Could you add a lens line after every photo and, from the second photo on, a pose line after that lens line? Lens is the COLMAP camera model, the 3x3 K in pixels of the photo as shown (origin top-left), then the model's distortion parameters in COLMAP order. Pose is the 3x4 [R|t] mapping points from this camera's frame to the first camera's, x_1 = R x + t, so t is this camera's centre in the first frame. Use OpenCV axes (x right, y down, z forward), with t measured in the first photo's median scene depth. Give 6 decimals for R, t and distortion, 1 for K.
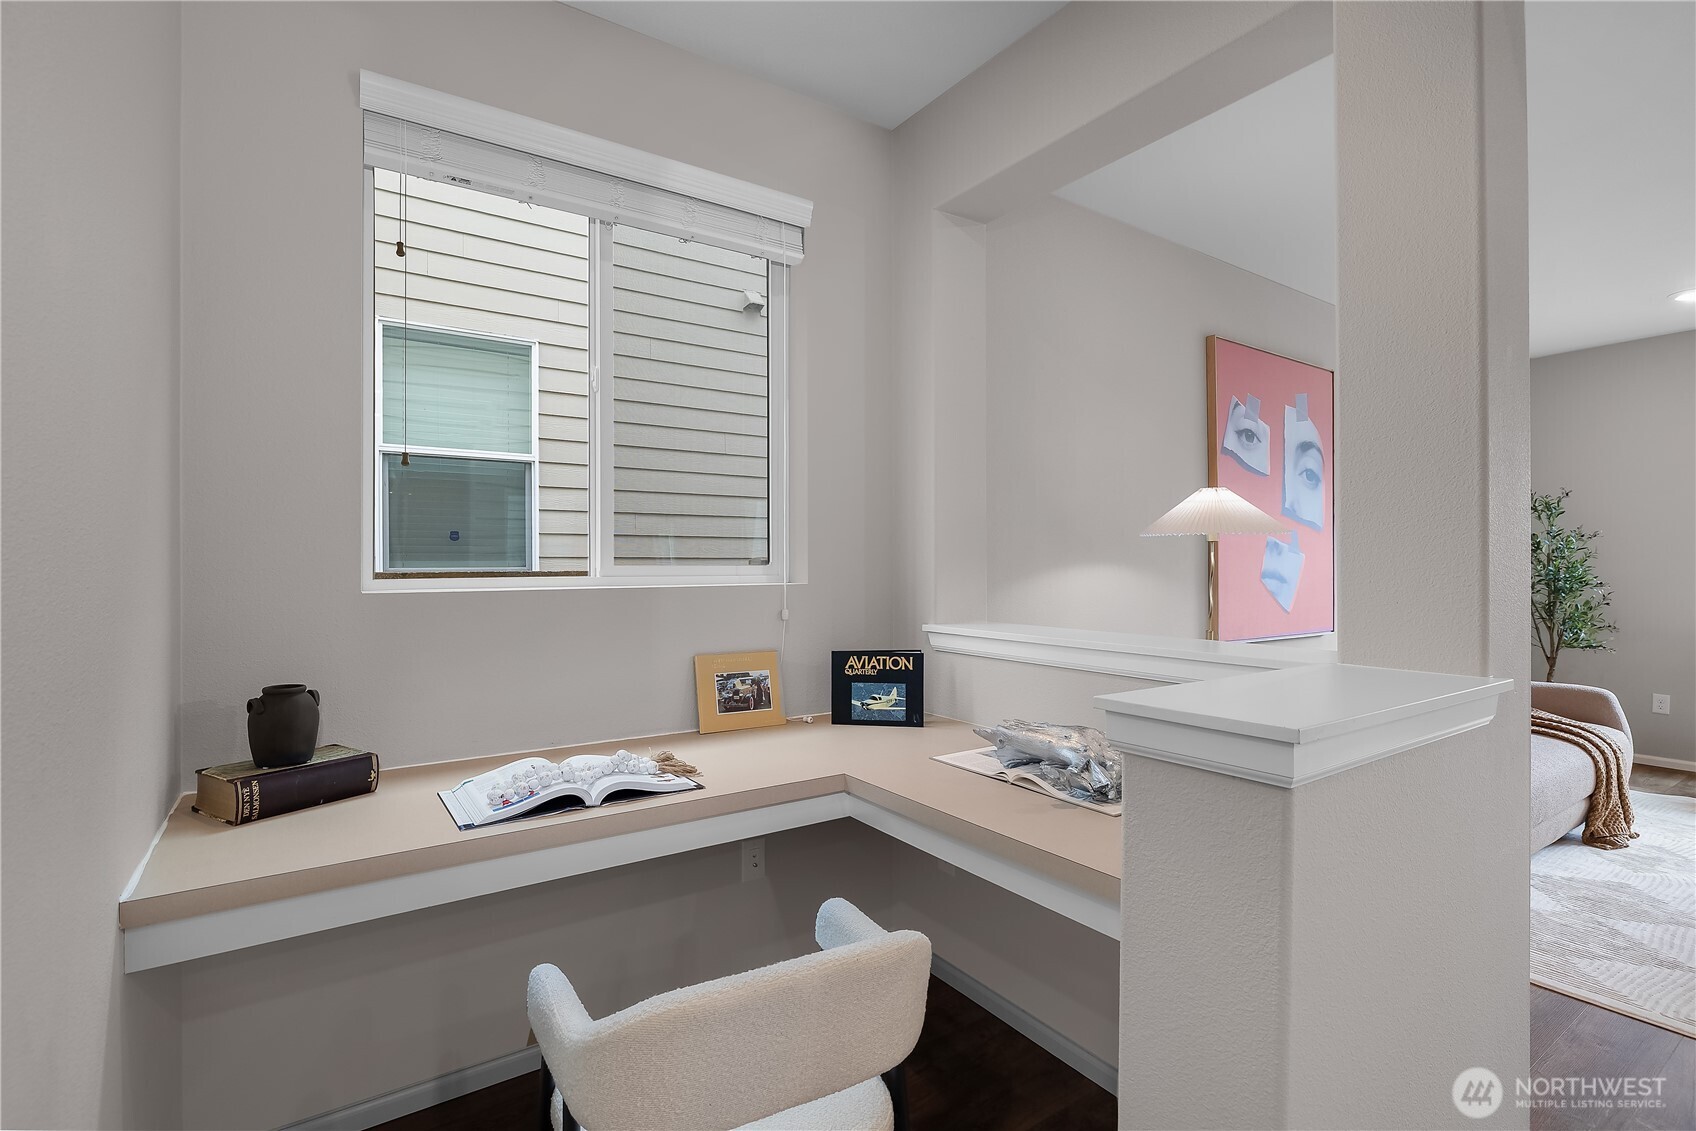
lens RADIAL K [[784.0, 0, 848.0], [0, 784.0, 565.5], [0, 0, 1]] dist [-0.000504, 0.000014]
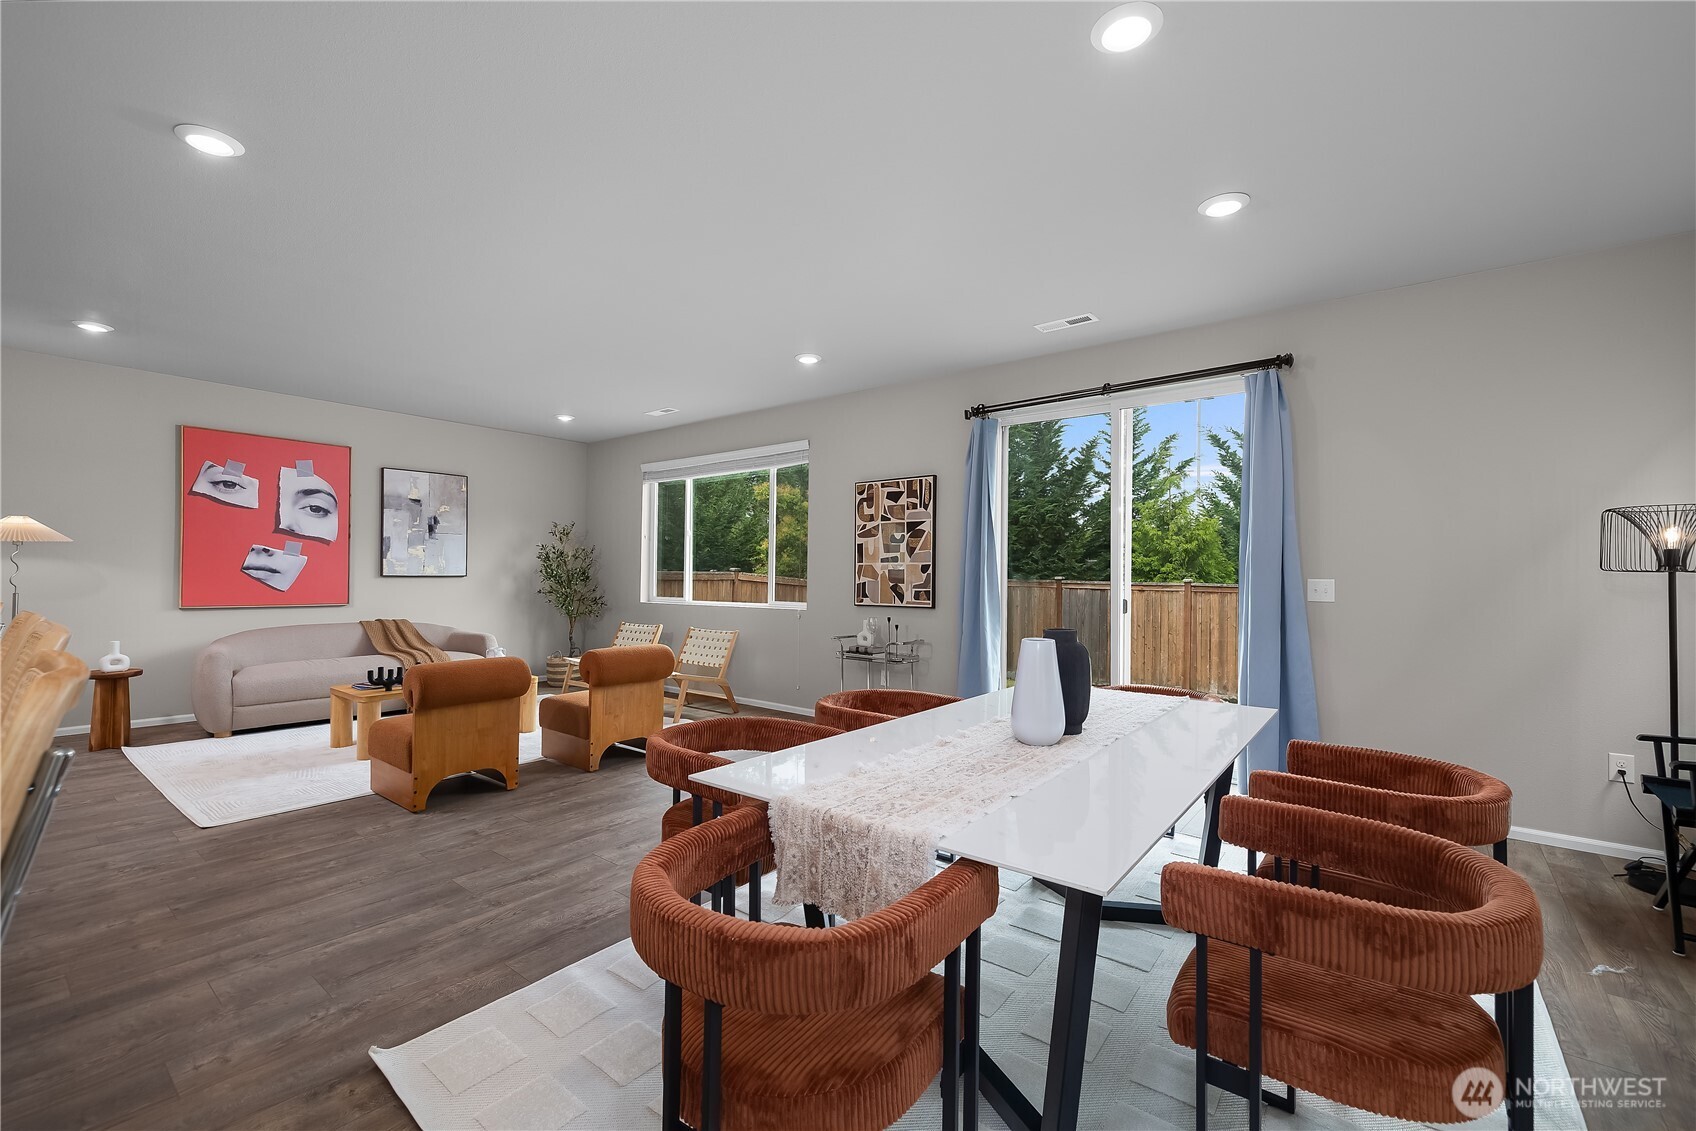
lens RADIAL K [[721.2, 0, 843.3], [0, 721.2, 567.6], [0, 0, 1]] dist [-0.001913, -0.000140]
pose [[0.953723, 0.014073, 0.300357, 1.311562], [-0.010818, 0.999863, -0.012497, 0.016782], [-0.300492, 0.008669, 0.953745, -0.869188]]
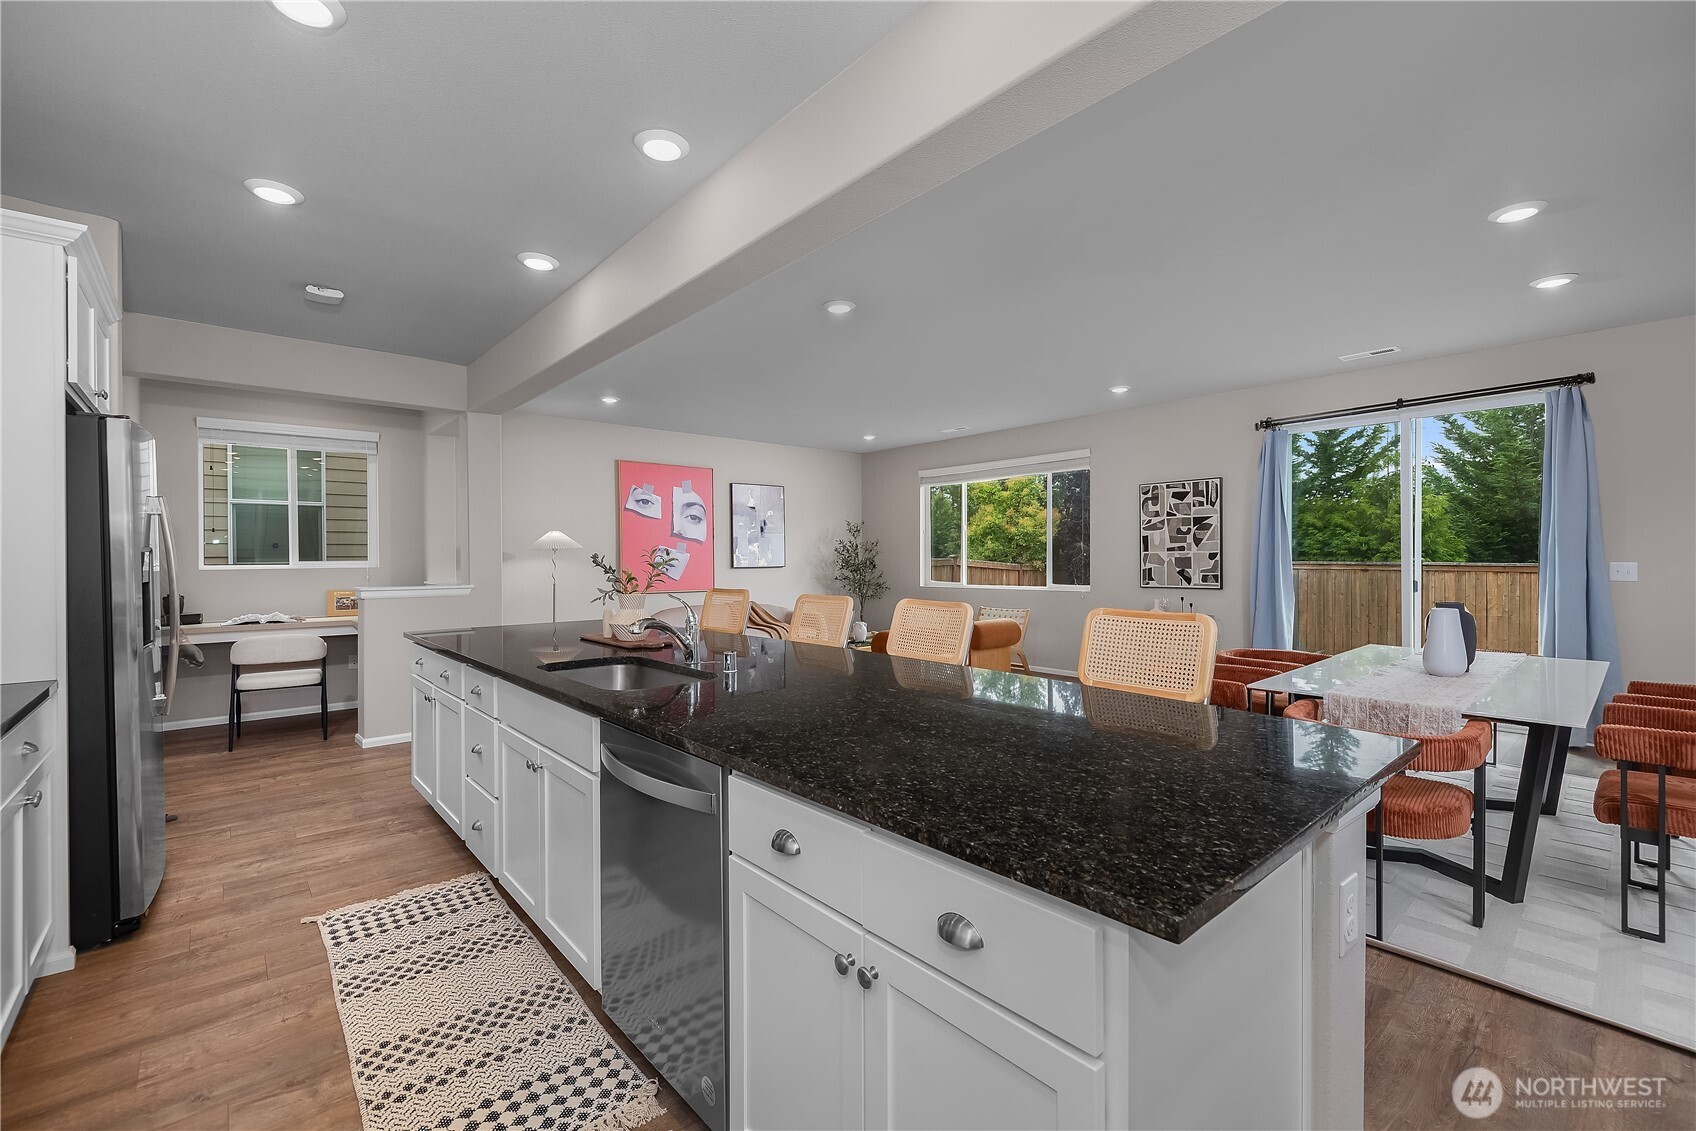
lens RADIAL K [[716.8, 0, 841.8], [0, 716.8, 559.5], [0, 0, 1]] dist [0.000967, 0.000027]
pose [[0.993249, -0.005137, 0.115888, 0.838838], [0.005059, 0.999987, 0.000967, 0.001762], [-0.115891, -0.000374, 0.993262, -1.131635]]
